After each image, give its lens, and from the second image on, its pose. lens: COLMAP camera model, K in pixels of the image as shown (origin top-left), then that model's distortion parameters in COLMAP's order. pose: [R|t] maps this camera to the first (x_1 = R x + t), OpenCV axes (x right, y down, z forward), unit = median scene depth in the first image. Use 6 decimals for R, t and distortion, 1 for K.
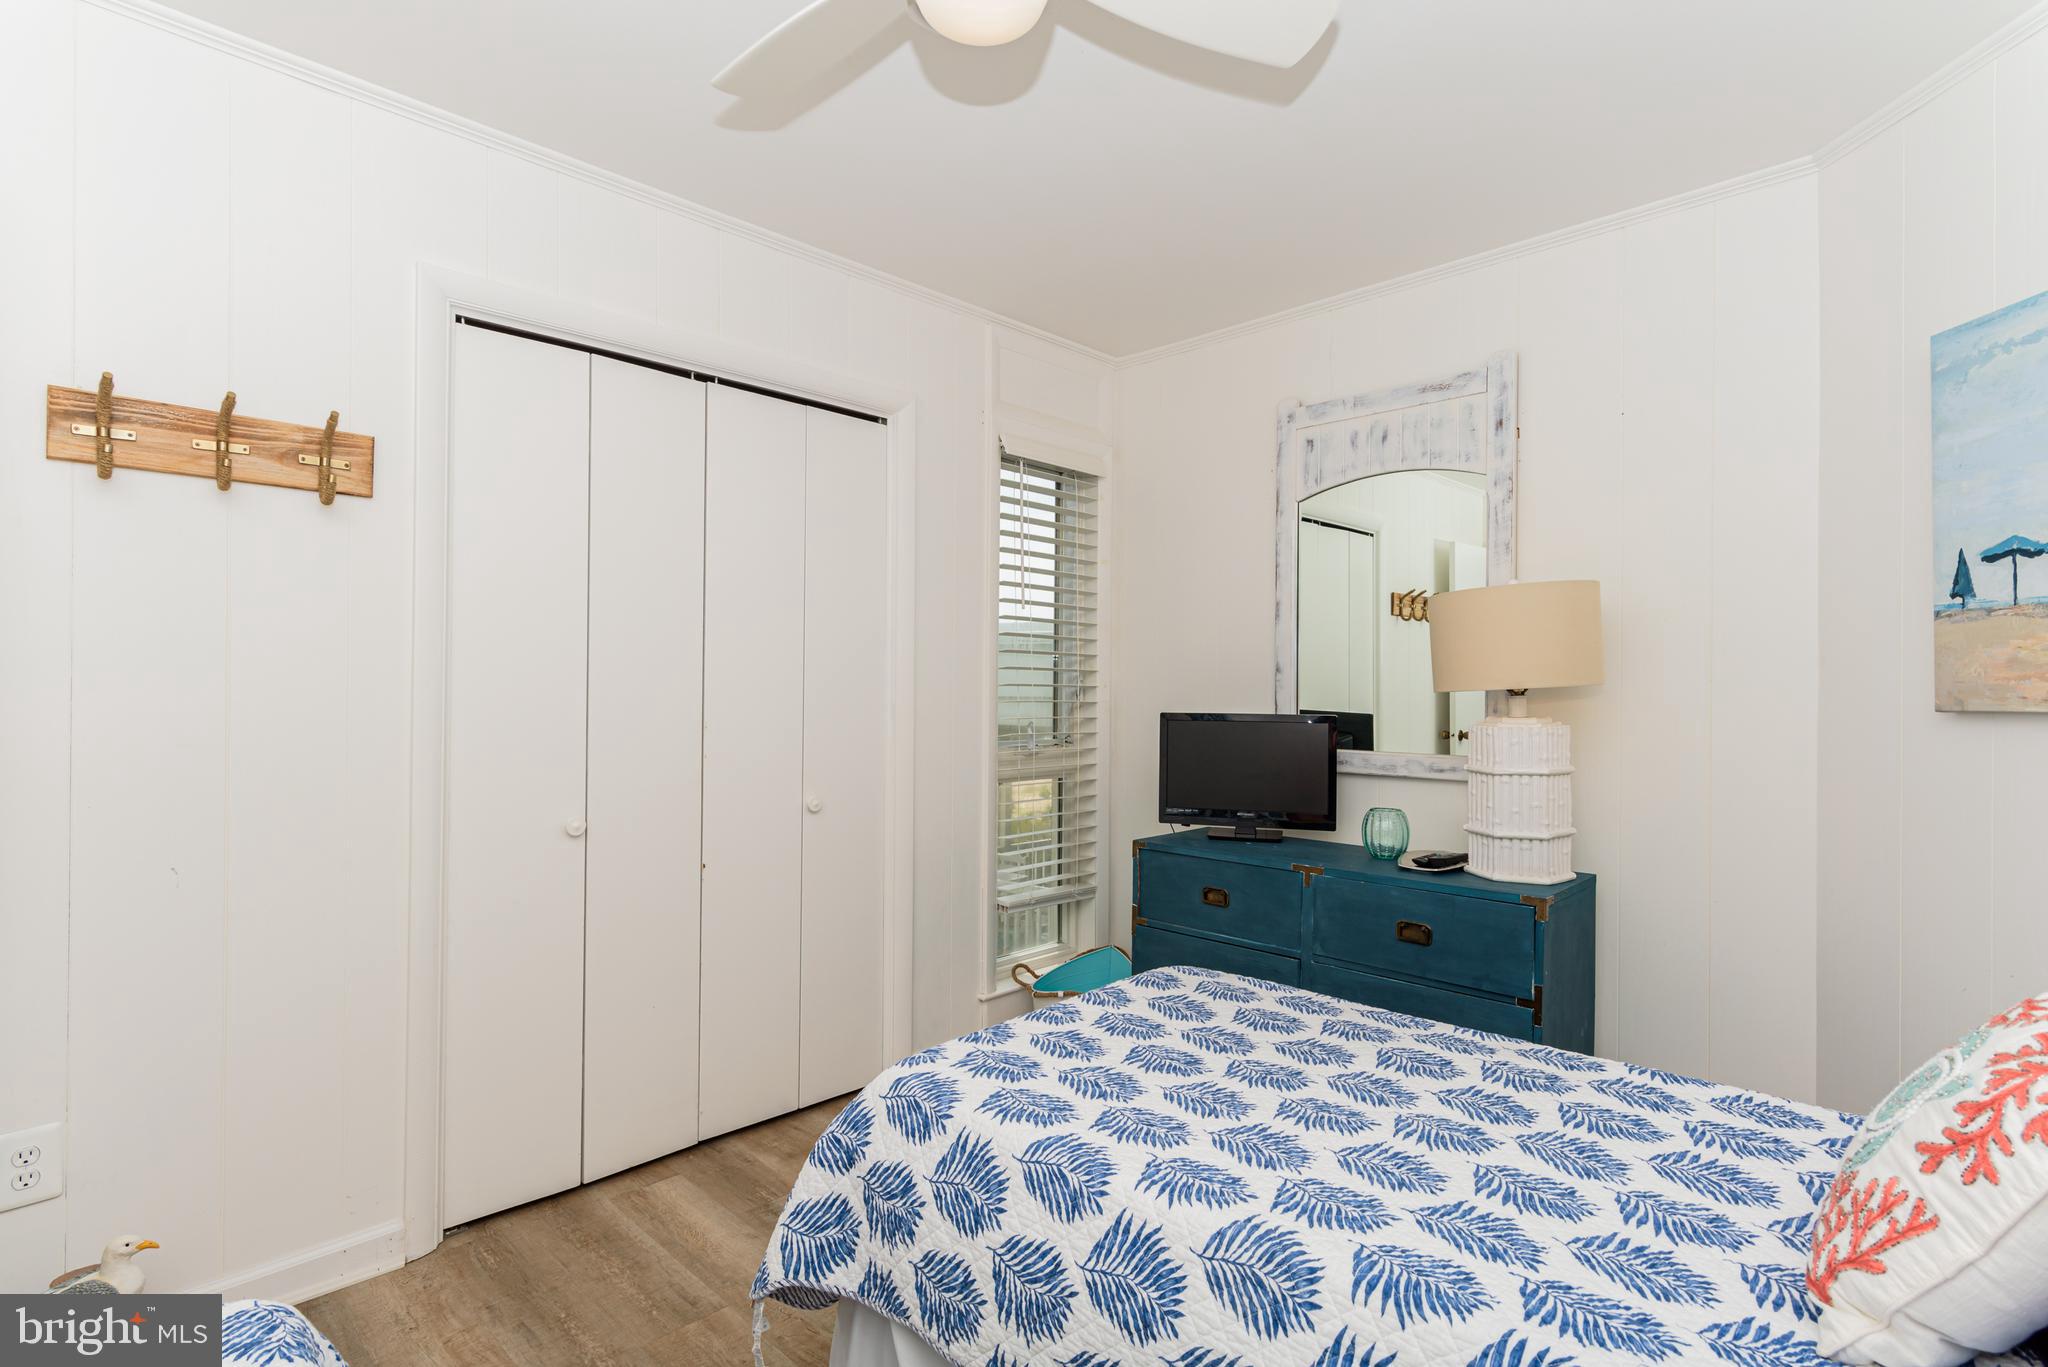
lens RADIAL K [[996.2, 0, 1024.0], [0, 996.2, 683.5], [0, 0, 1]] dist [0.002089, 0.000287]
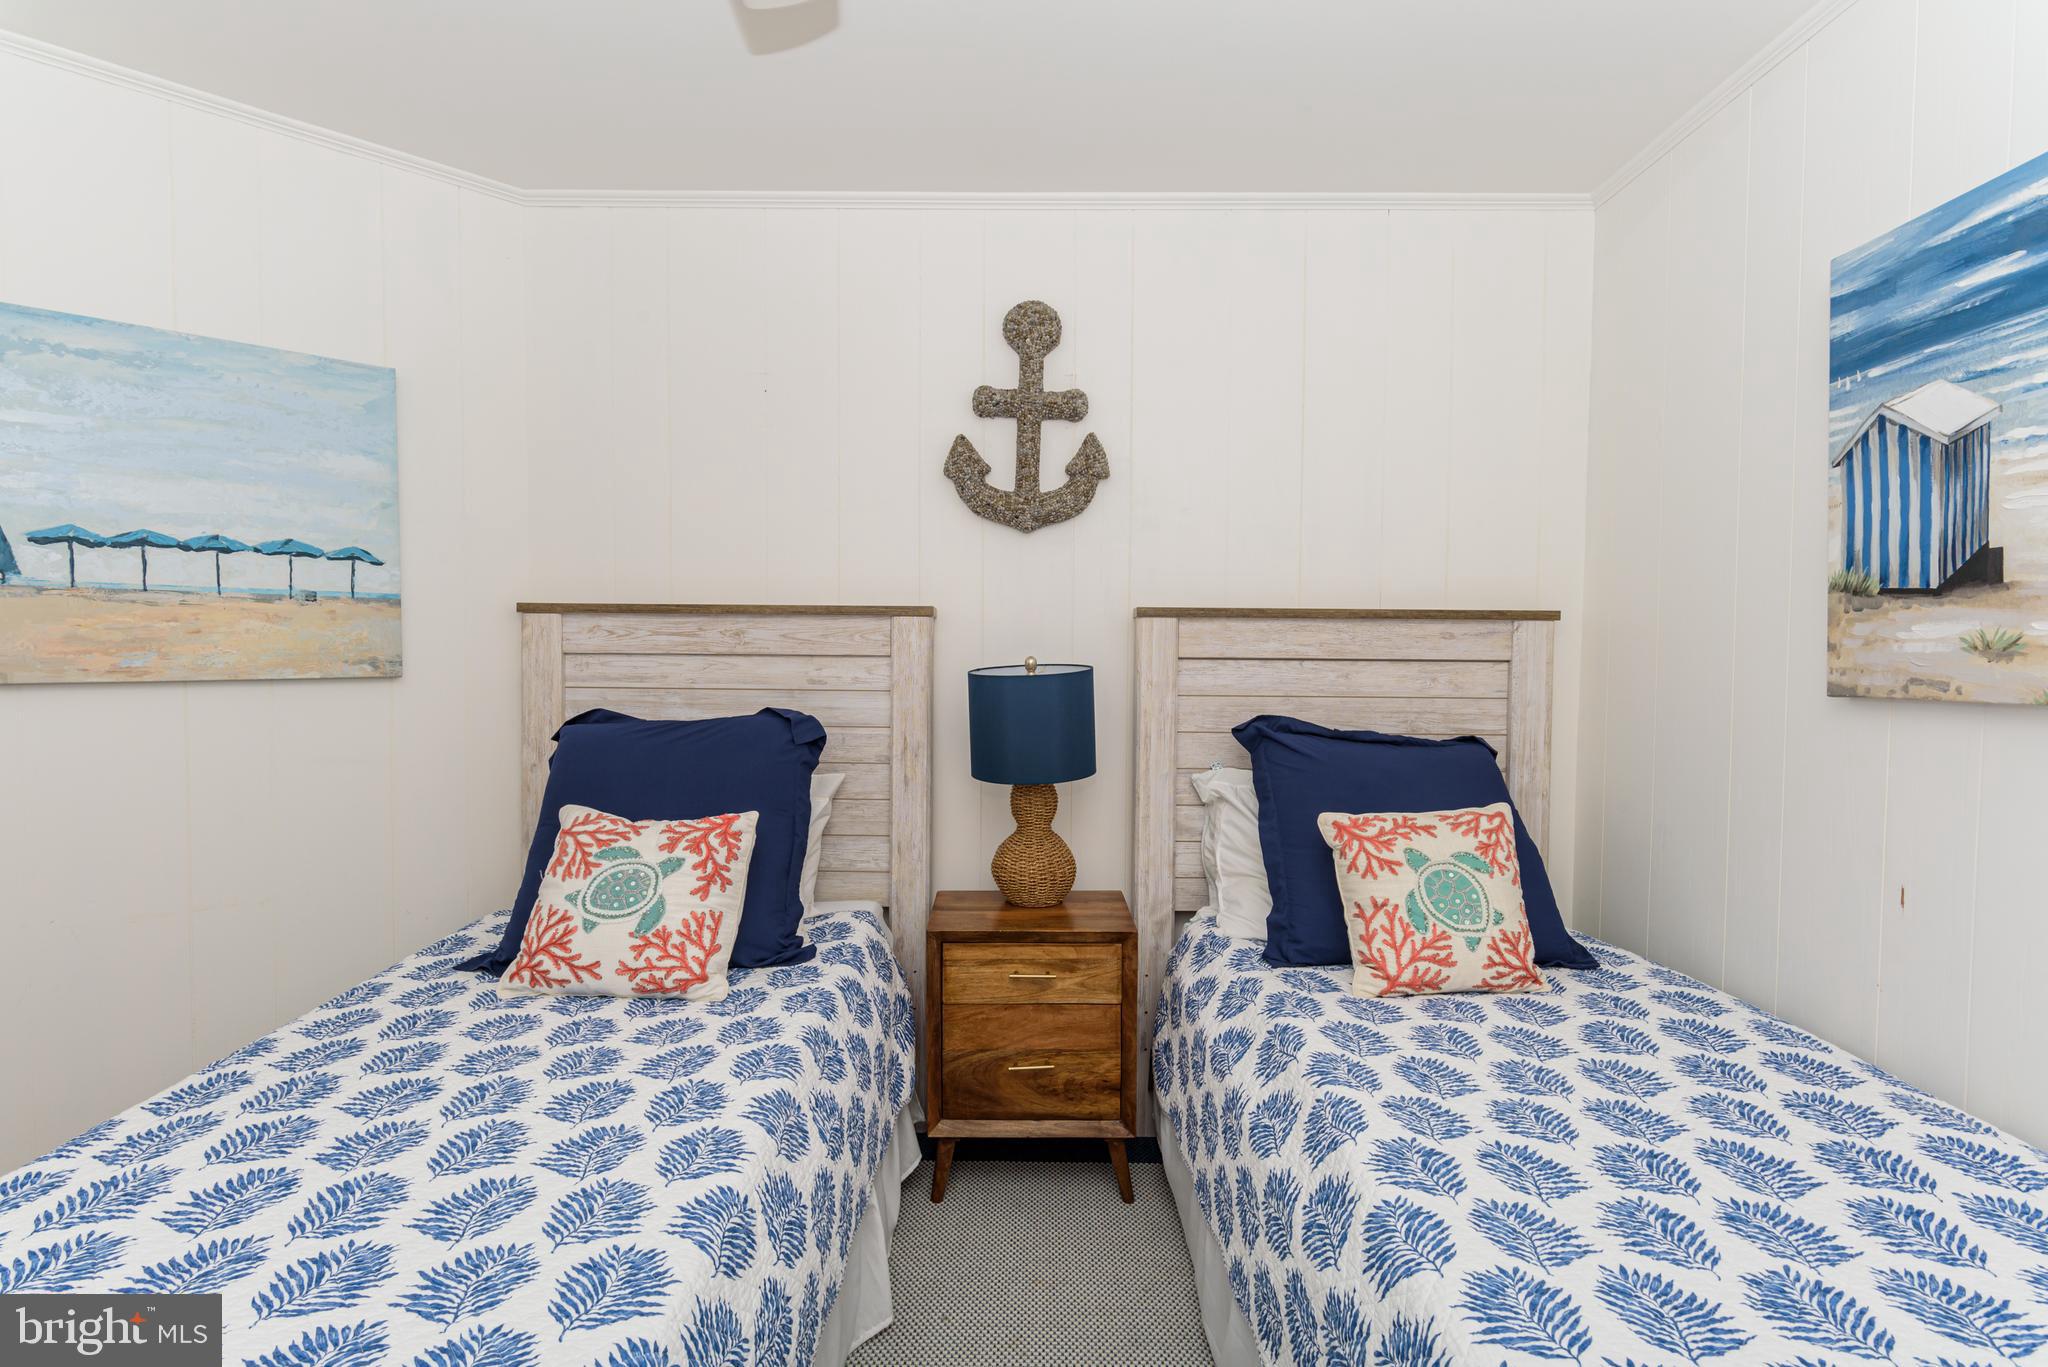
lens RADIAL K [[1005.6, 0, 1017.0], [0, 1005.6, 688.7], [0, 0, 1]] dist [0.001394, -0.000259]
pose [[-0.690661, -0.040794, 0.722027, -0.513257], [-0.018280, 0.999073, 0.038962, -0.026209], [-0.722948, 0.013711, -0.690767, 0.941527]]
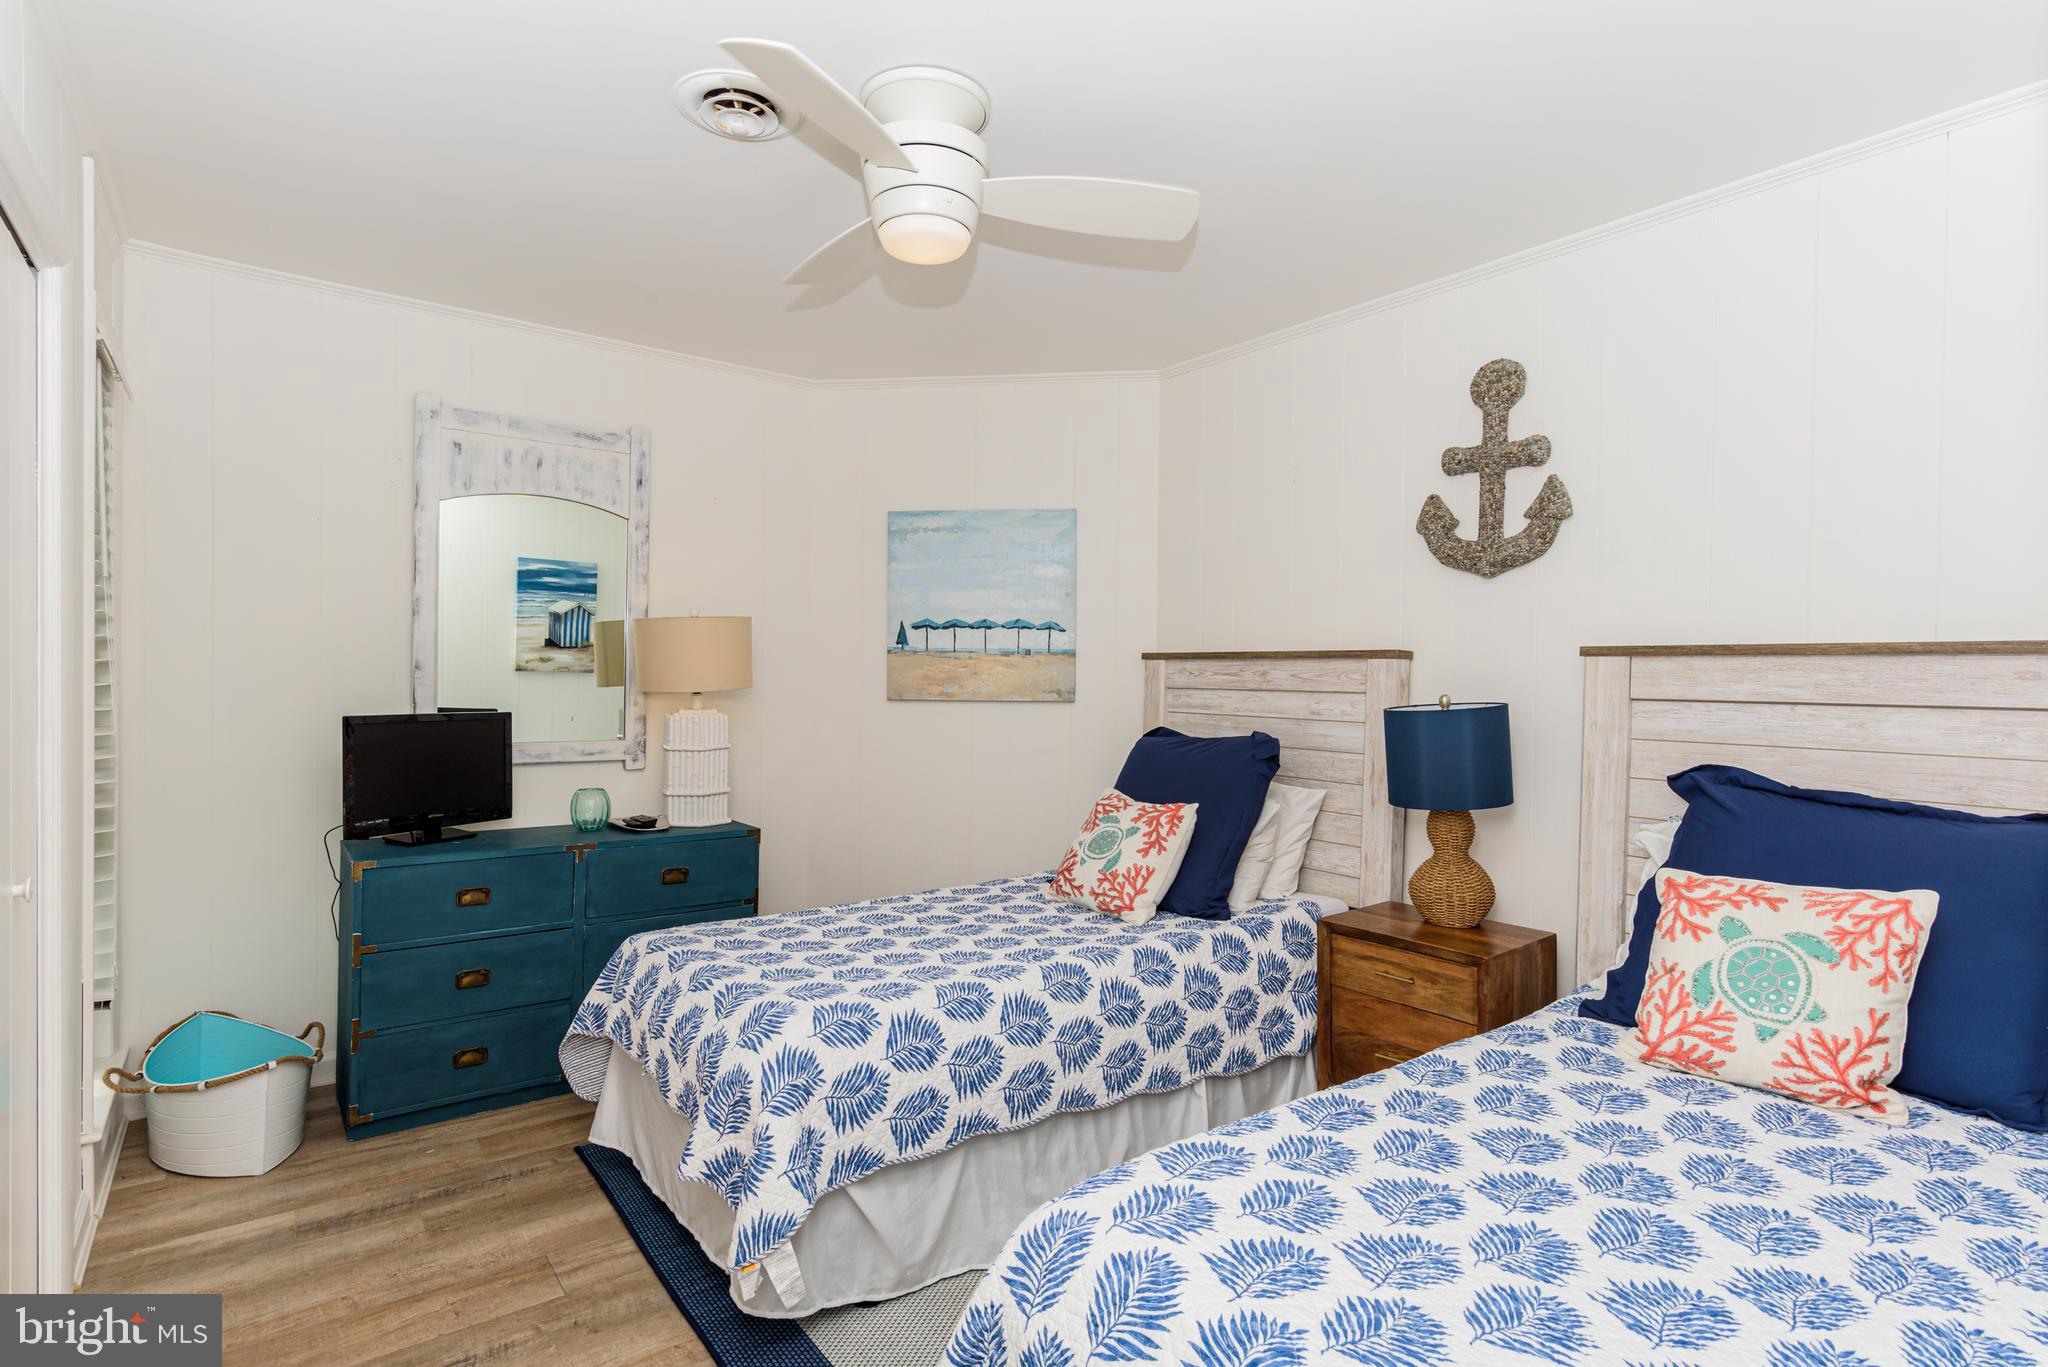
lens RADIAL K [[1010.5, 0, 1015.5], [0, 1010.5, 687.5], [0, 0, 1]] dist [-0.000538, -0.000444]
pose [[0.153781, -0.015746, 0.987980, -1.057493], [-0.020688, 0.999603, 0.019151, -0.041258], [-0.987888, -0.023384, 0.153394, 0.438246]]
